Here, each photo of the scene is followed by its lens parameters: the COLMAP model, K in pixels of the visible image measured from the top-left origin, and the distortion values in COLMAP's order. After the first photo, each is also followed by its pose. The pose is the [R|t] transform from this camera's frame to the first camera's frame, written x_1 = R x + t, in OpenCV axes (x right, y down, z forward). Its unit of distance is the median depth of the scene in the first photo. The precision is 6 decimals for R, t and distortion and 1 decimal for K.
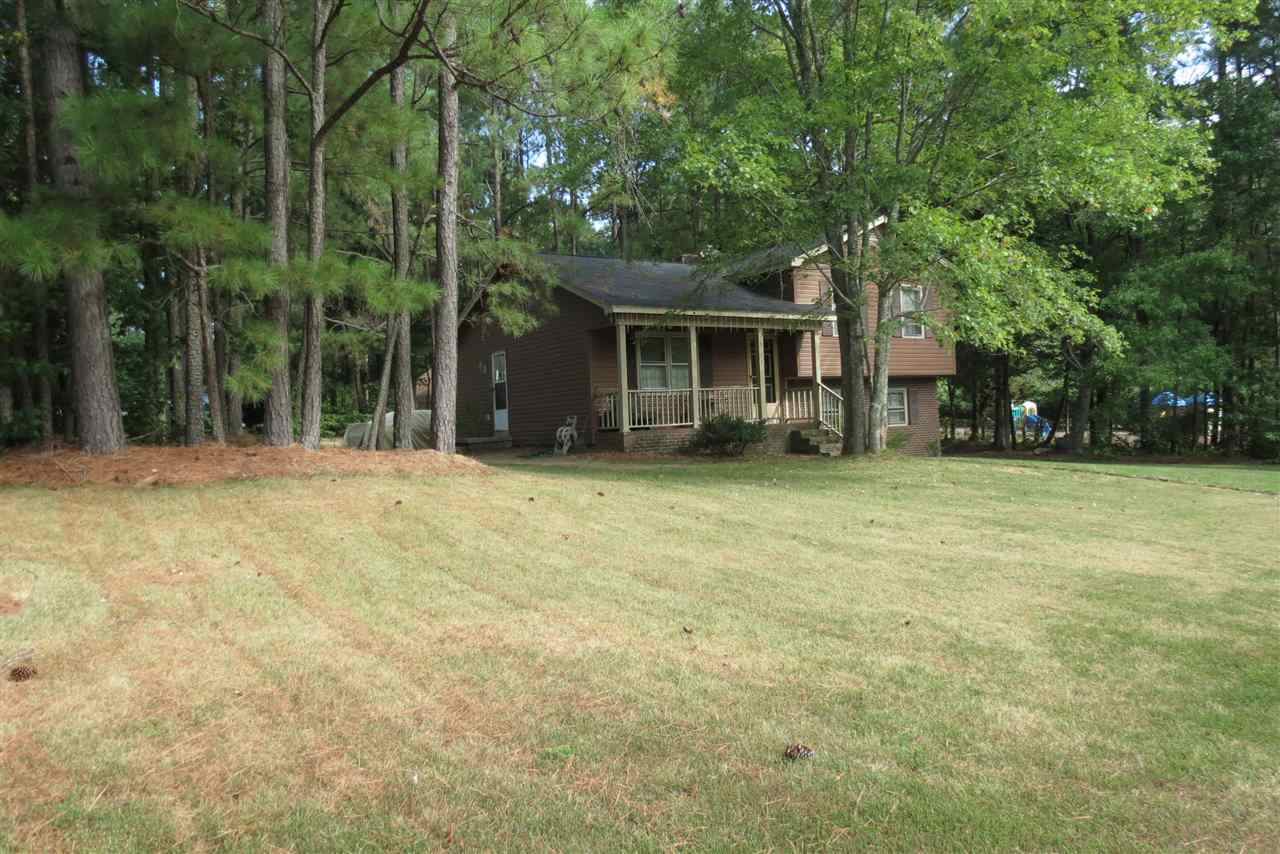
lens RADIAL K [[916.9, 0, 640.0], [0, 916.9, 427.0], [0, 0, 1]] dist [-0.024061, 0.006867]
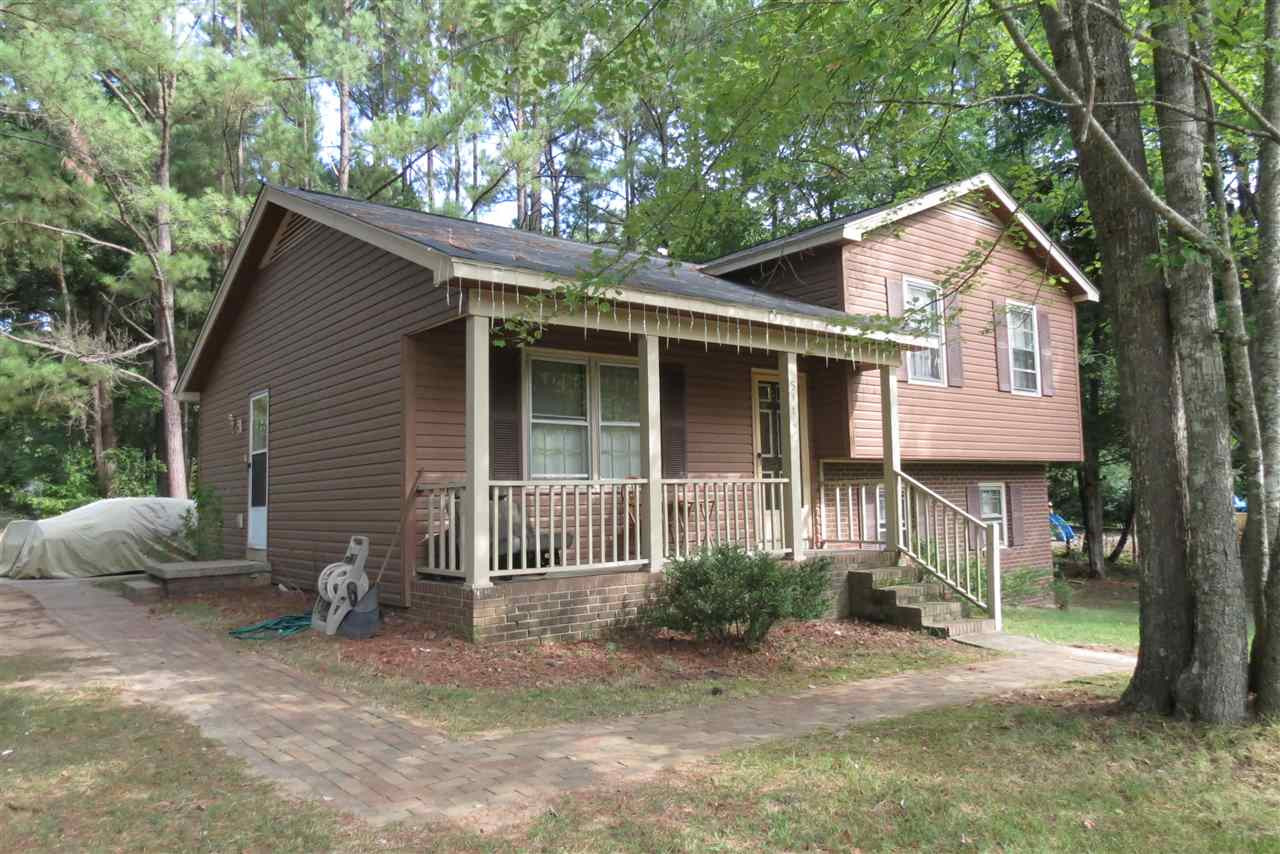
lens RADIAL K [[916.9, 0, 640.0], [0, 916.9, 427.0], [0, 0, 1]] dist [-0.024061, 0.006867]
pose [[0.996198, 0.030181, 0.081720, 0.017343], [-0.023271, 0.996175, -0.084230, -0.029937], [-0.083949, 0.082008, 0.993090, 0.569894]]
